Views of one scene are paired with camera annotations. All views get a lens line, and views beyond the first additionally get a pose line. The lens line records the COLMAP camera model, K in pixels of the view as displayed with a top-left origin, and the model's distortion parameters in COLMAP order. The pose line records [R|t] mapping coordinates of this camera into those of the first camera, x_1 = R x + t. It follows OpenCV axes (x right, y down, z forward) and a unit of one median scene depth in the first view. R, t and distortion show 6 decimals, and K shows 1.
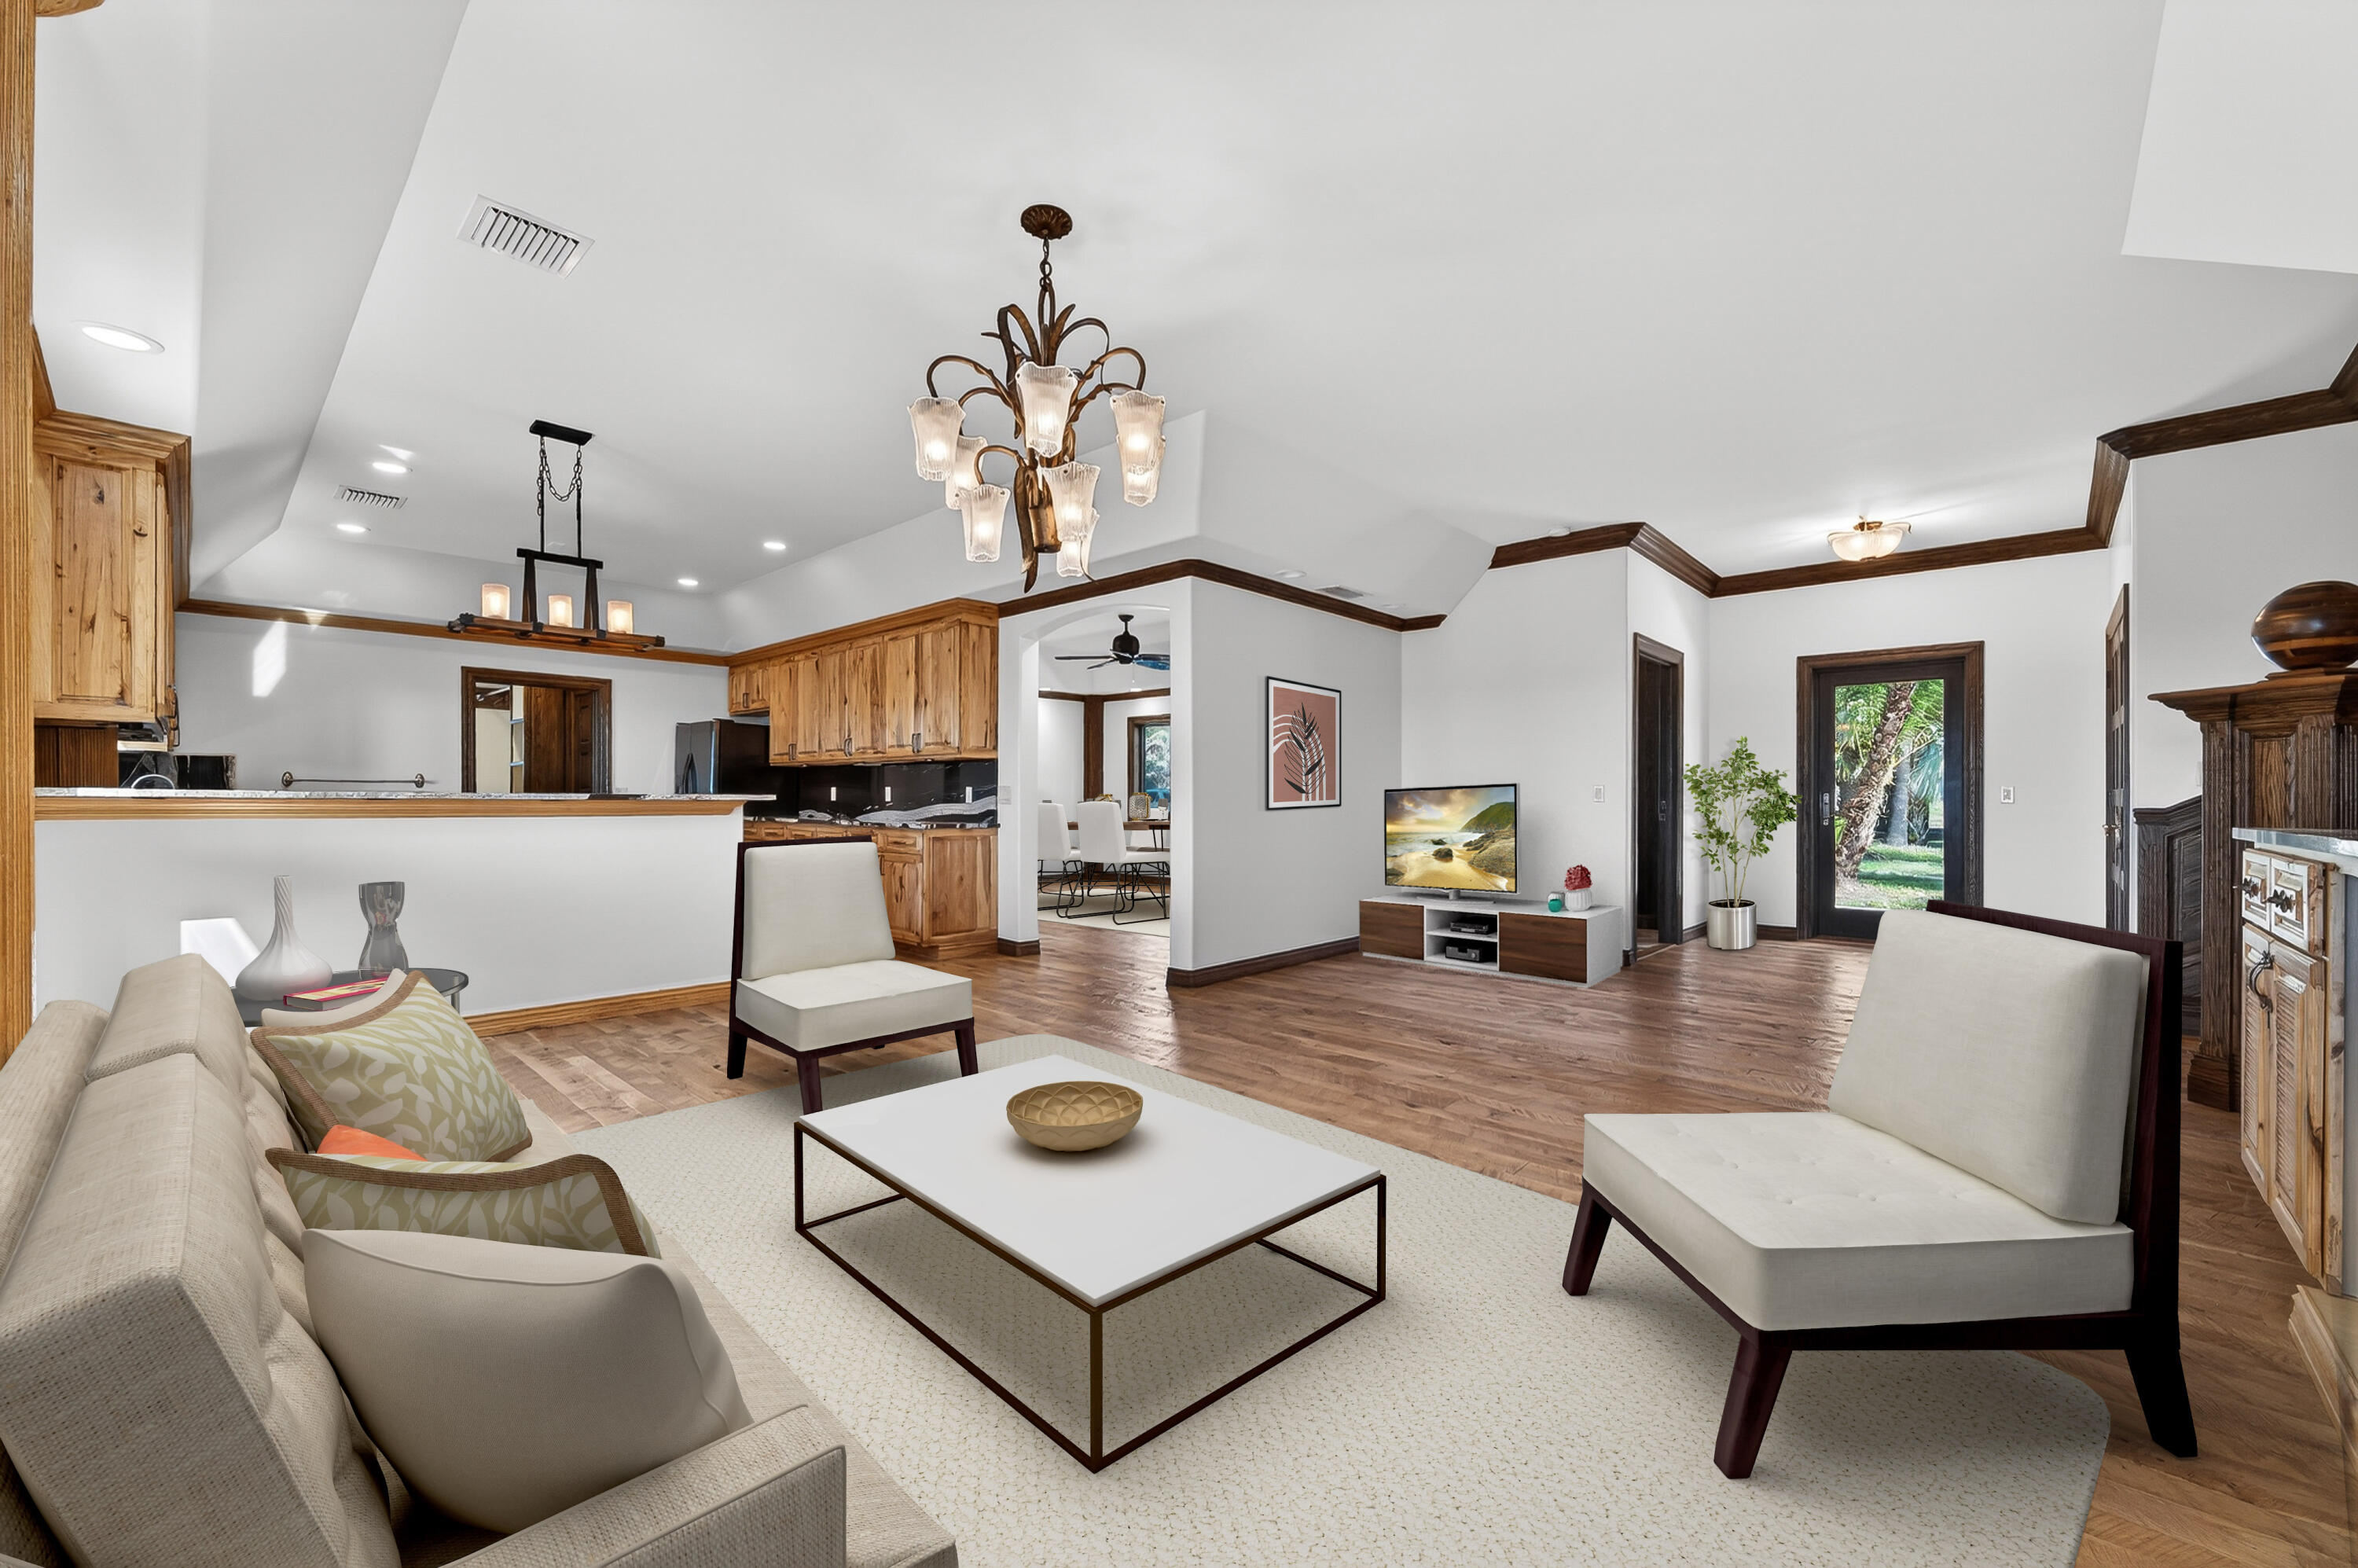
lens RADIAL K [[937.1, 0, 1171.2], [0, 937.1, 793.1], [0, 0, 1]] dist [-0.000877, -0.000043]
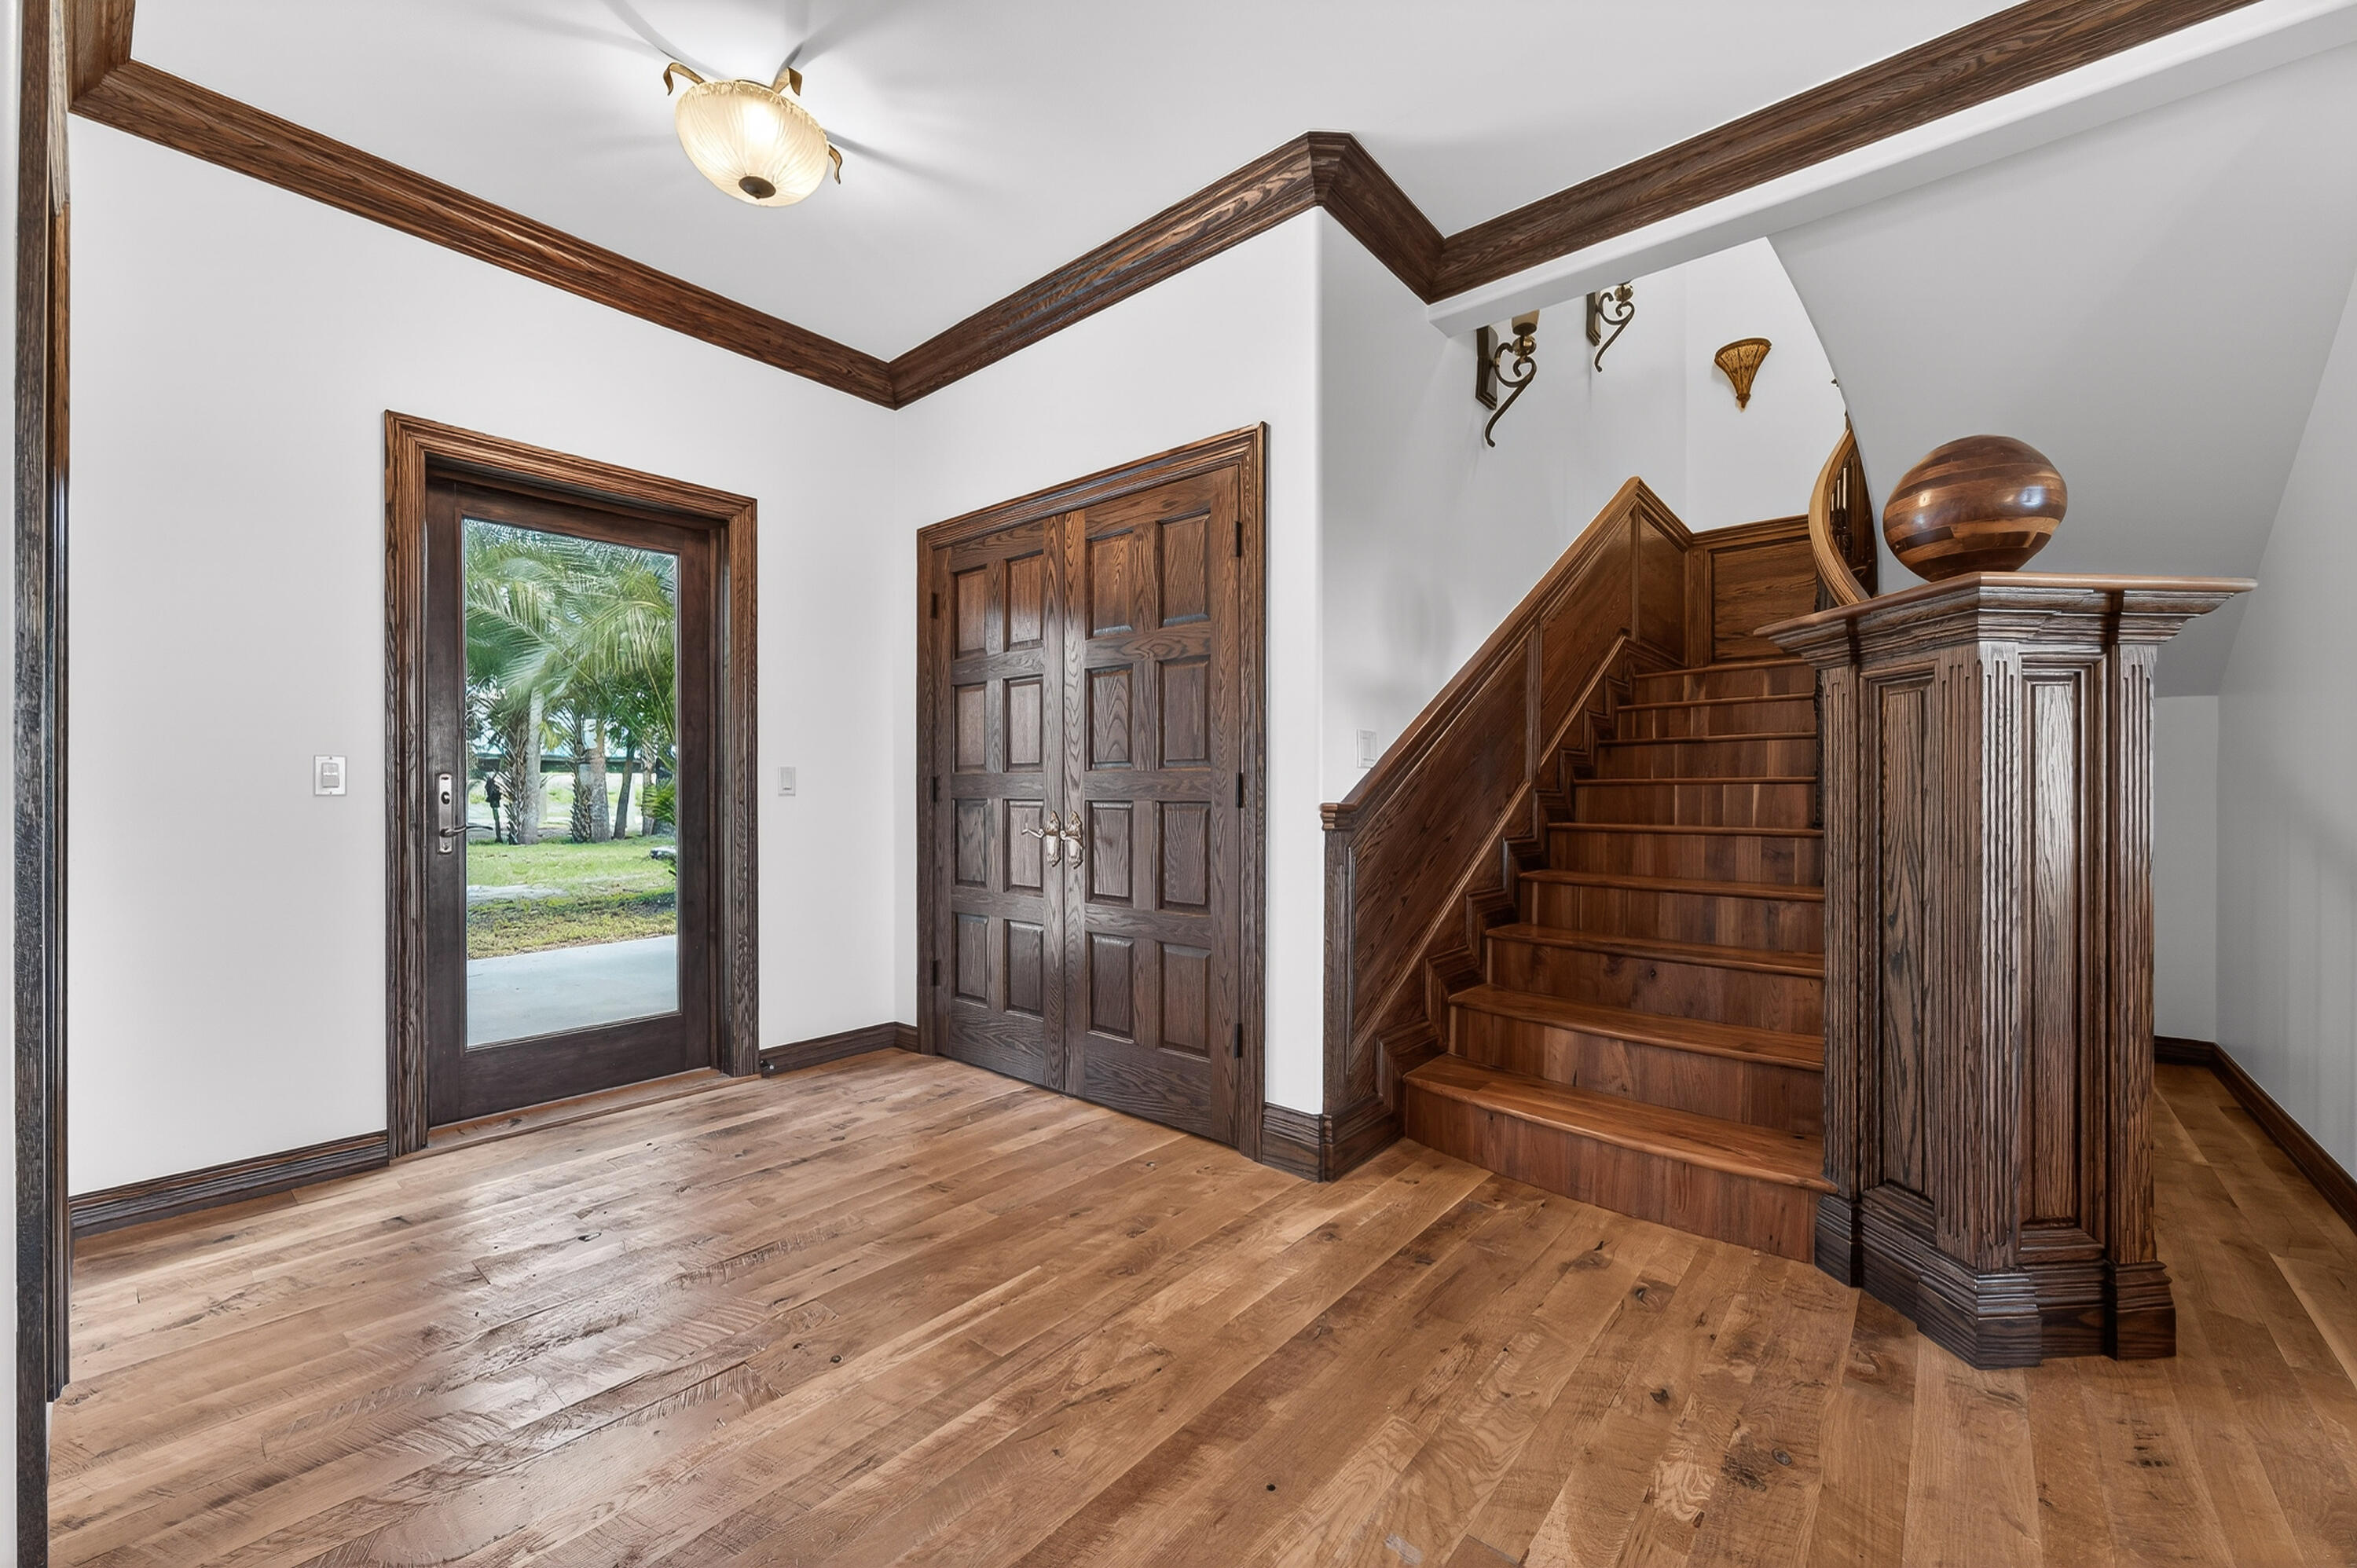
lens RADIAL K [[936.7, 0, 1170.7], [0, 936.7, 793.1], [0, 0, 1]] dist [-0.000877, -0.000043]
pose [[-0.046910, -0.002962, 0.998895, 0.305303], [-0.009487, 0.999952, 0.002520, 0.006691], [-0.998854, -0.009358, -0.046936, 0.769611]]
